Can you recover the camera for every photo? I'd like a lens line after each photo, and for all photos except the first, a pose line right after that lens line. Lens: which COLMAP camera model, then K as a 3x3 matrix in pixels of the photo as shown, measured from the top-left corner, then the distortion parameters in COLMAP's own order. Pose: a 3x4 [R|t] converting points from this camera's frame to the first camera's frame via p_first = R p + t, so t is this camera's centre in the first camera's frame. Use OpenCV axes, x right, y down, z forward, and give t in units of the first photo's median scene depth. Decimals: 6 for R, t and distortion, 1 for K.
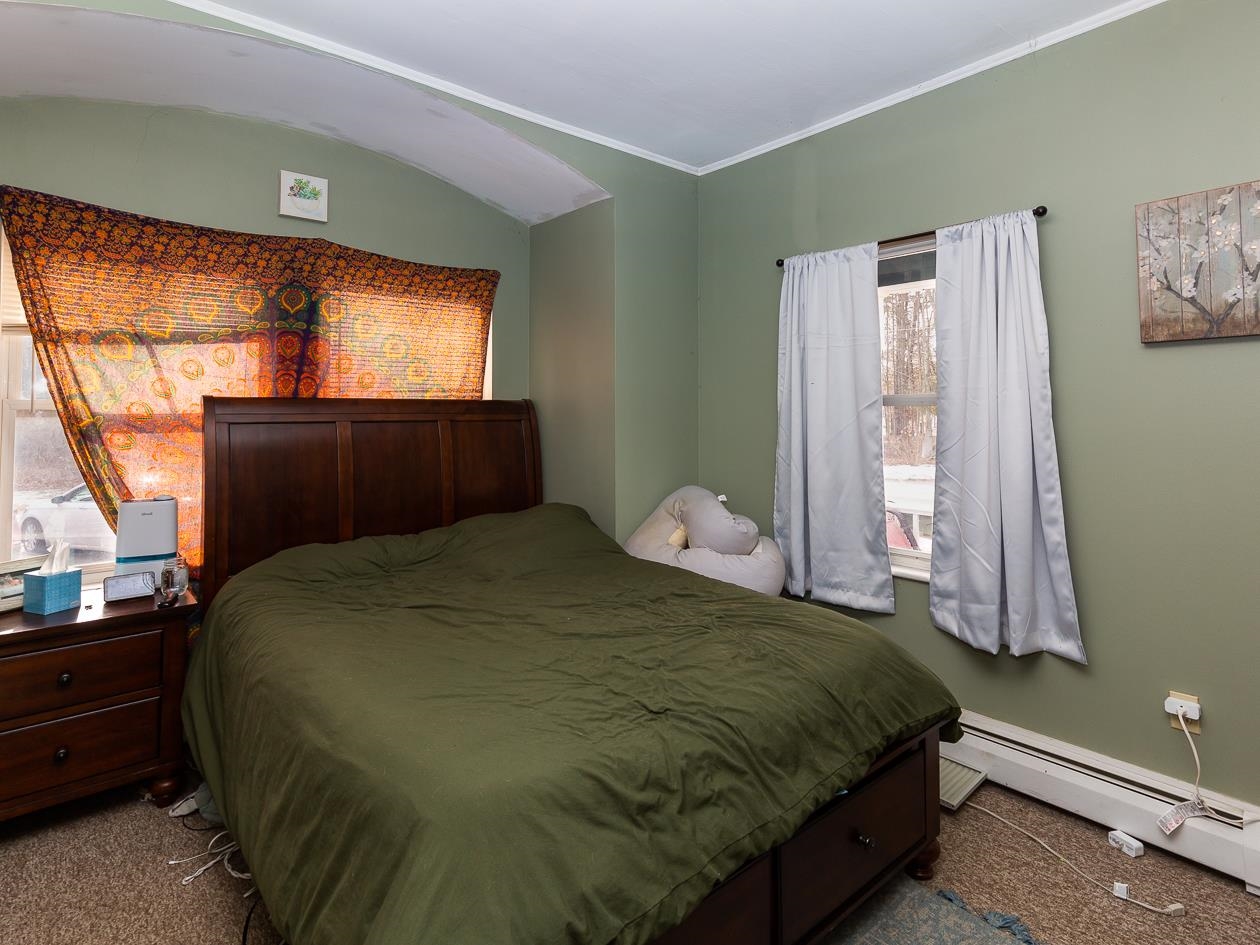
lens RADIAL K [[666.5, 0, 630.0], [0, 666.5, 472.5], [0, 0, 1]] dist [-0.001827, -0.000080]
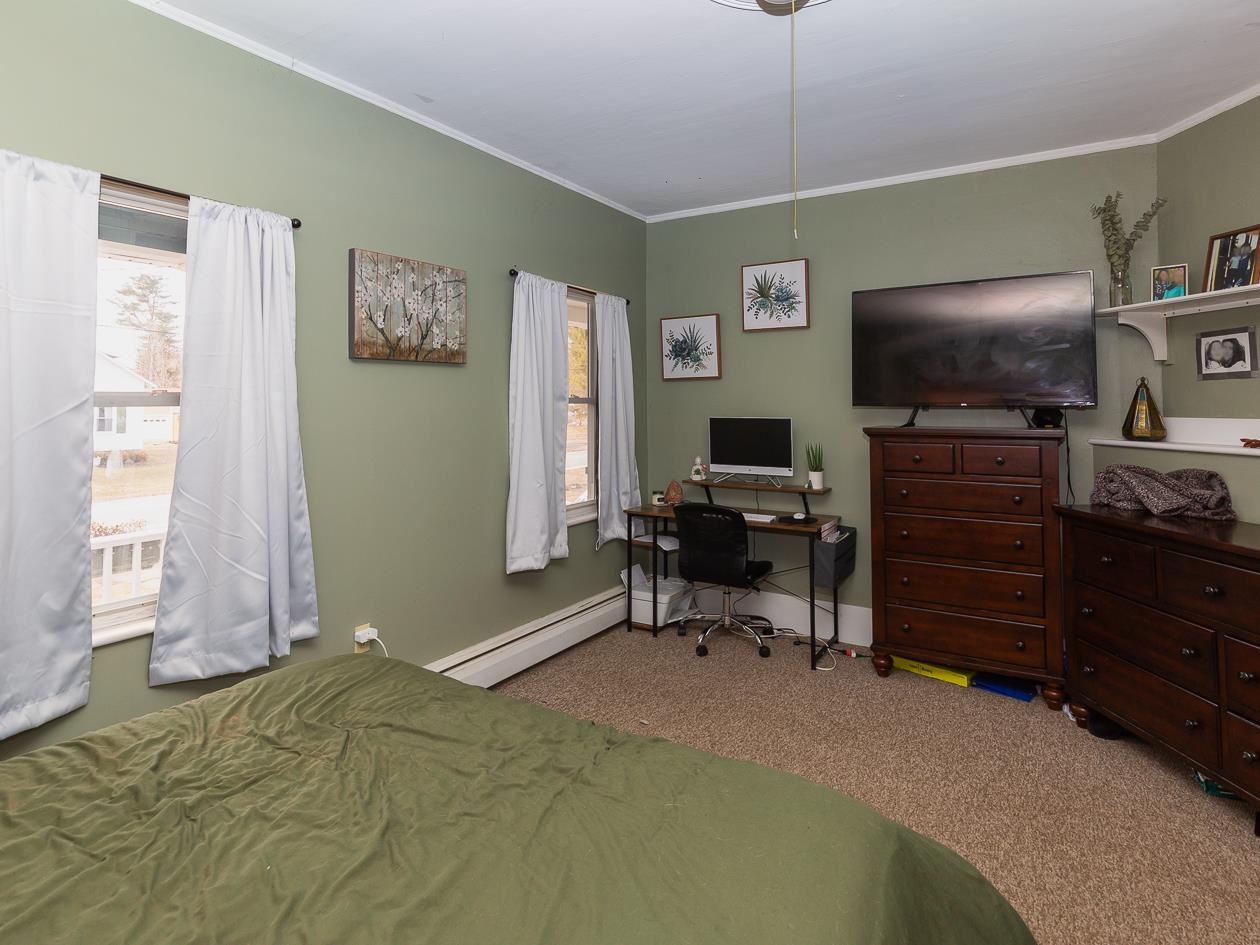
lens RADIAL K [[710.6, 0, 630.7], [0, 710.6, 439.1], [0, 0, 1]] dist [0.034432, -0.000019]
pose [[-0.301658, -0.050806, 0.952062, -0.535746], [0.088085, 0.992823, 0.080891, -0.082355], [-0.949338, 0.108264, -0.295018, 0.720139]]
